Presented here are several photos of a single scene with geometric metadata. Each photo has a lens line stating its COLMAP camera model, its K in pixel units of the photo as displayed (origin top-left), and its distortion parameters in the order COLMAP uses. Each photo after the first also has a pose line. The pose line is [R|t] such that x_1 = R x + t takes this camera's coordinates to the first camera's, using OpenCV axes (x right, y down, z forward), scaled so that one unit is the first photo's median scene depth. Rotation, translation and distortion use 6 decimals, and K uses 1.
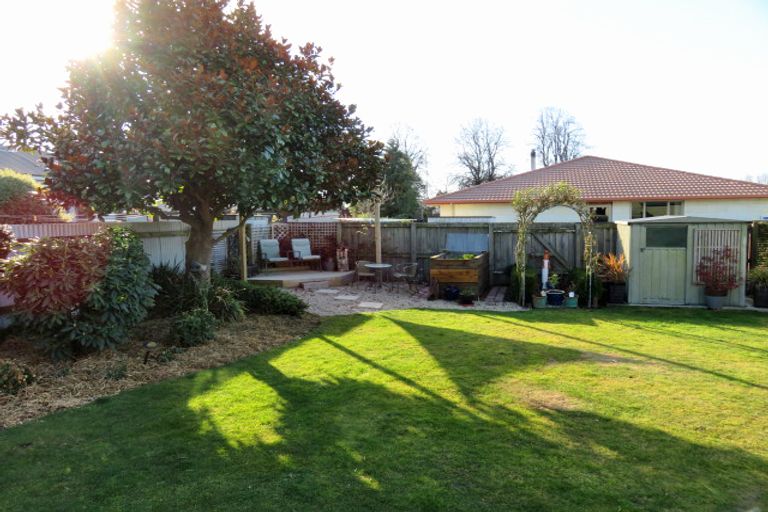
lens RADIAL K [[559.9, 0, 379.6], [0, 559.9, 256.8], [0, 0, 1]] dist [-0.017079, 0.001133]
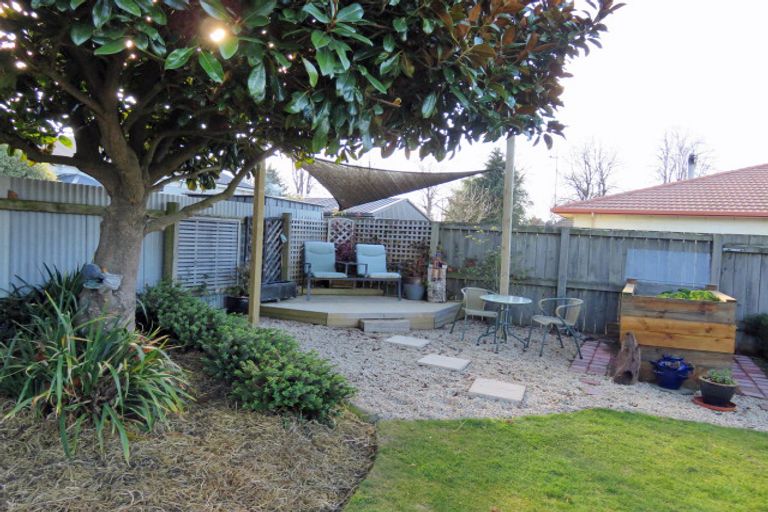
lens RADIAL K [[559.9, 0, 384.4], [0, 559.9, 260.5], [0, 0, 1]] dist [-0.017079, 0.001133]
pose [[0.986842, 0.063062, -0.148882, -0.038102], [-0.067610, 0.997381, -0.025677, 0.000603], [0.146872, 0.035405, 0.988522, 0.446758]]
